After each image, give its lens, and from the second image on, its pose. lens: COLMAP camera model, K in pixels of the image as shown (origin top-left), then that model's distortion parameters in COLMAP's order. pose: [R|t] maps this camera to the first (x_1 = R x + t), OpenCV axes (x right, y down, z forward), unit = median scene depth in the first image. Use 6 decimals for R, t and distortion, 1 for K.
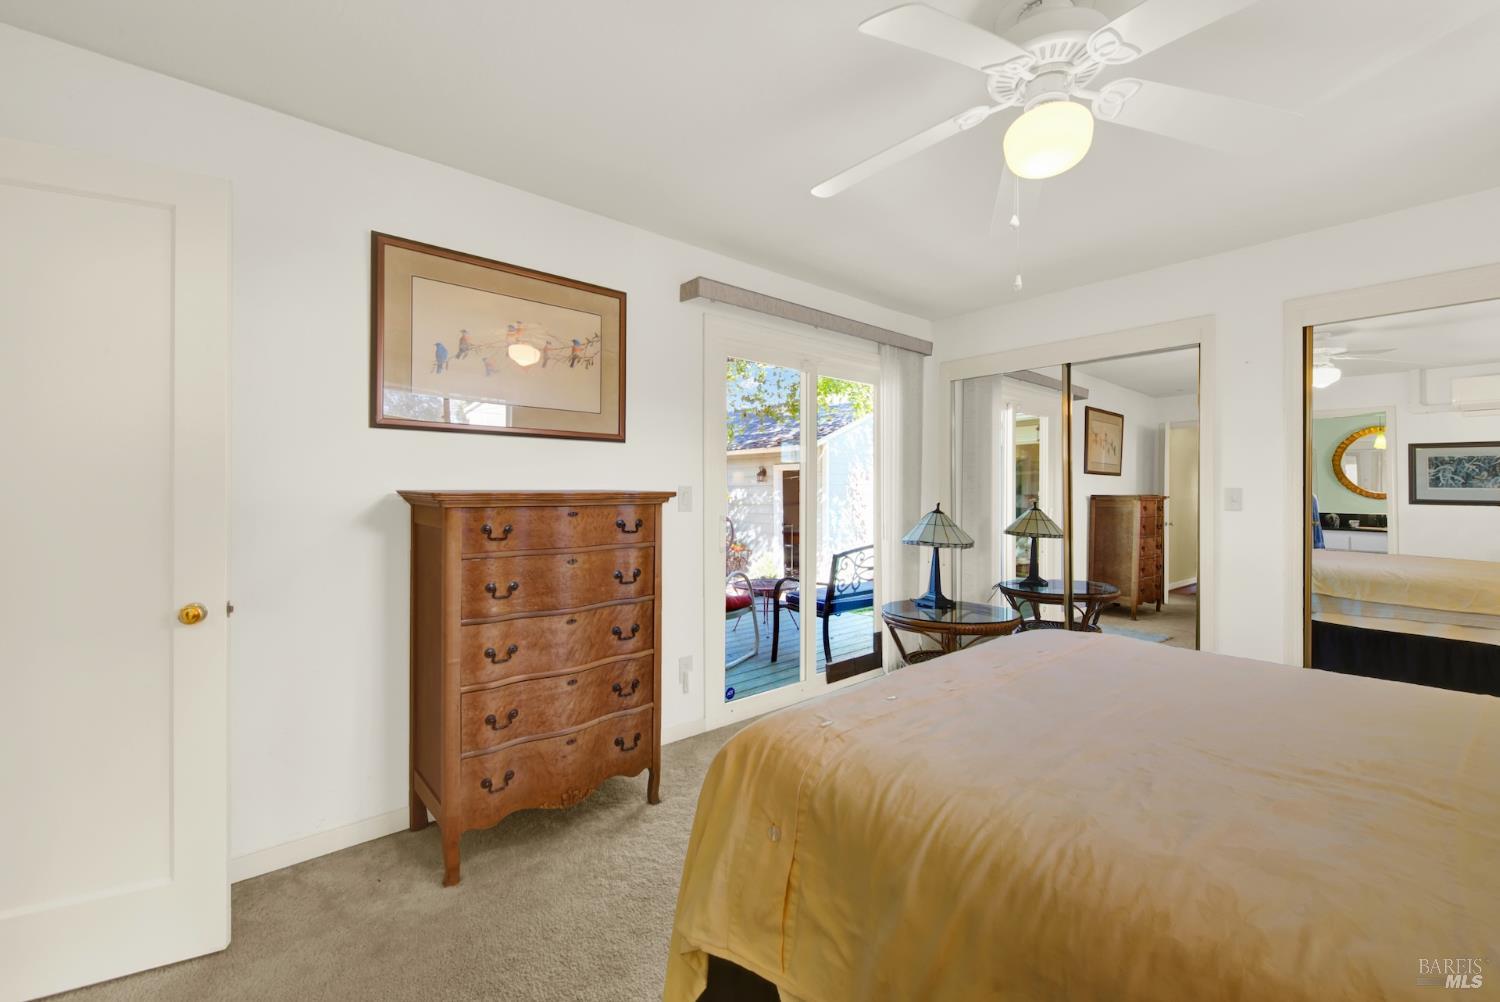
lens RADIAL K [[623.4, 0, 755.5], [0, 623.4, 500.5], [0, 0, 1]] dist [-0.000175, 0.000240]
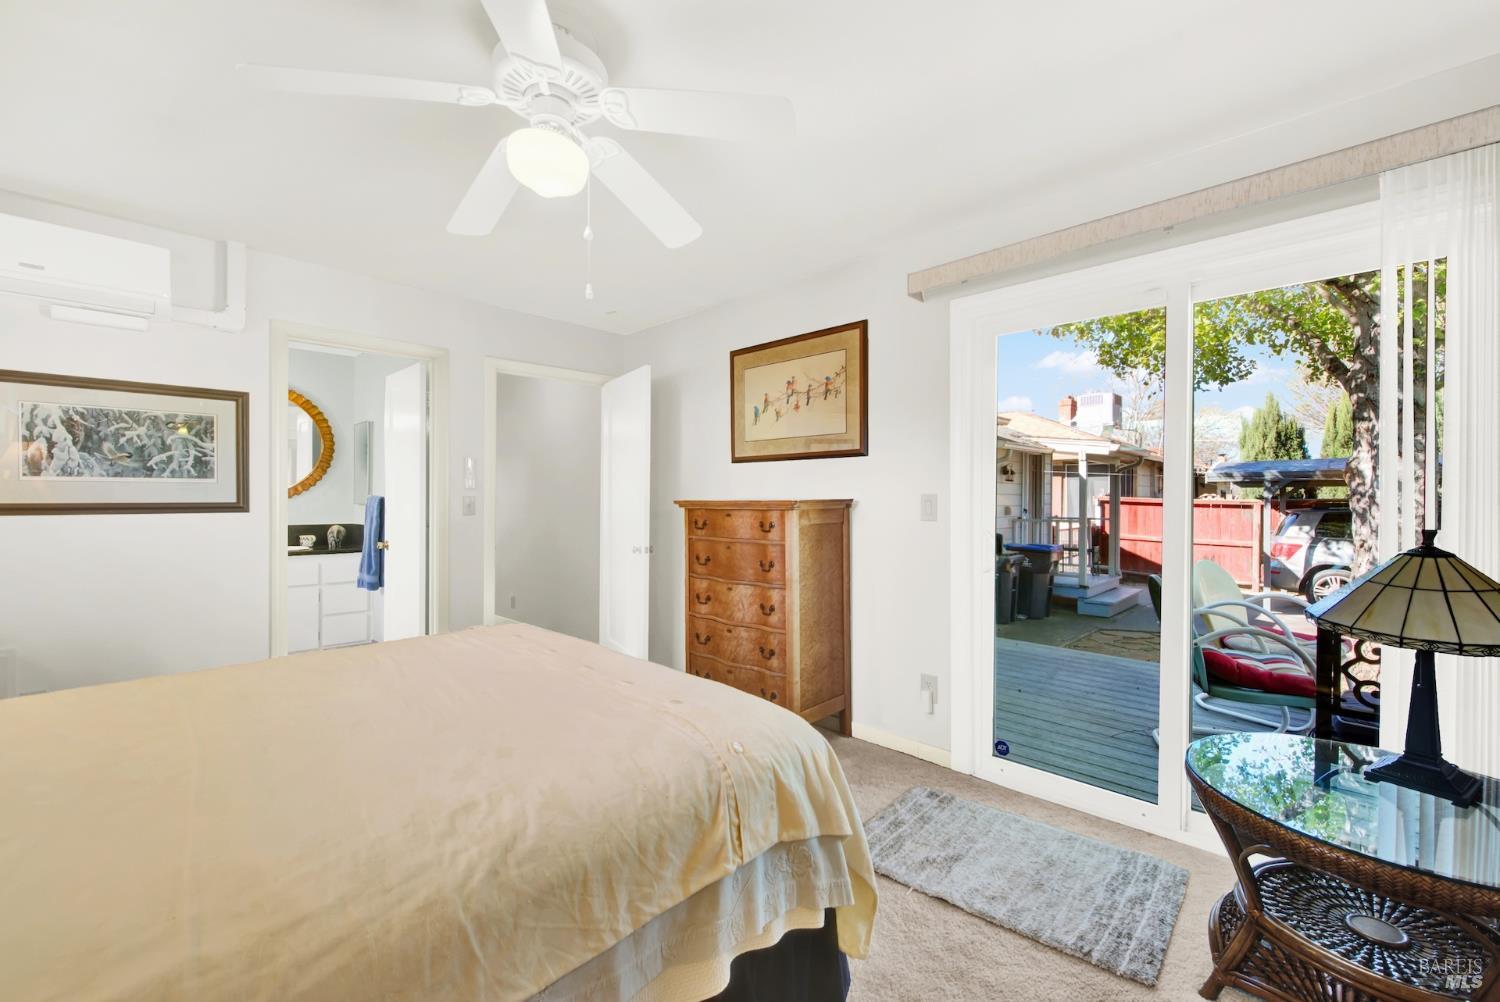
lens RADIAL K [[623.4, 0, 755.5], [0, 623.4, 500.5], [0, 0, 1]] dist [-0.000175, 0.000240]
pose [[0.058061, 0.007158, -0.998287, 0.932434], [-0.014057, 0.999881, 0.006351, -0.018128], [0.998214, 0.013664, 0.058155, 0.783774]]
